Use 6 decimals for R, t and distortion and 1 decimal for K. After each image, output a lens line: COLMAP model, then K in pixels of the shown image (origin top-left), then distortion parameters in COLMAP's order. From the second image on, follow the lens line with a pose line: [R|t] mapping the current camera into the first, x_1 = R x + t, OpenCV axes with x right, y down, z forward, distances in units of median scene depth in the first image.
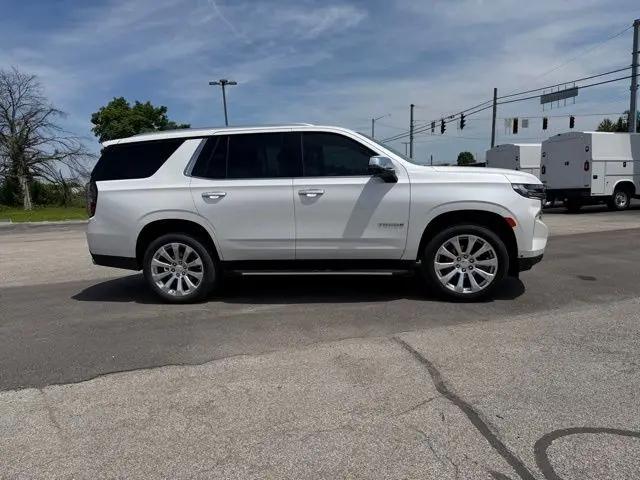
lens RADIAL K [[467.0, 0, 317.2], [0, 467.0, 238.1], [0, 0, 1]] dist [0.091328, -0.137471]
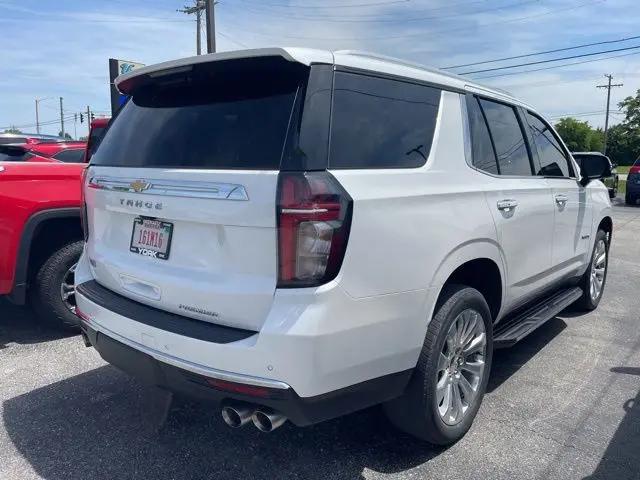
lens RADIAL K [[467.0, 0, 317.2], [0, 467.0, 238.1], [0, 0, 1]] dist [0.091328, -0.137471]
pose [[0.510364, -0.088591, 0.855383, -0.769818], [0.067851, 0.995727, 0.062644, -0.098979], [-0.857278, 0.026068, 0.514194, 0.876293]]
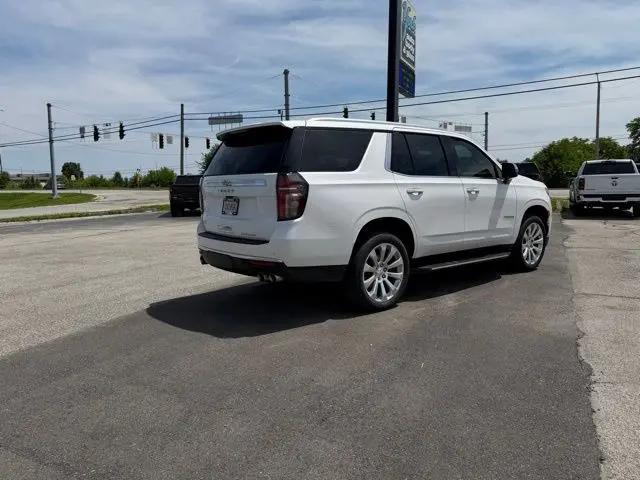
lens RADIAL K [[467.0, 0, 317.2], [0, 467.0, 238.1], [0, 0, 1]] dist [0.091328, -0.137471]
pose [[0.667352, -0.052076, 0.742919, -1.057499], [0.074952, 0.997184, 0.002571, -0.012146], [-0.740961, 0.053967, 0.669376, 0.483520]]
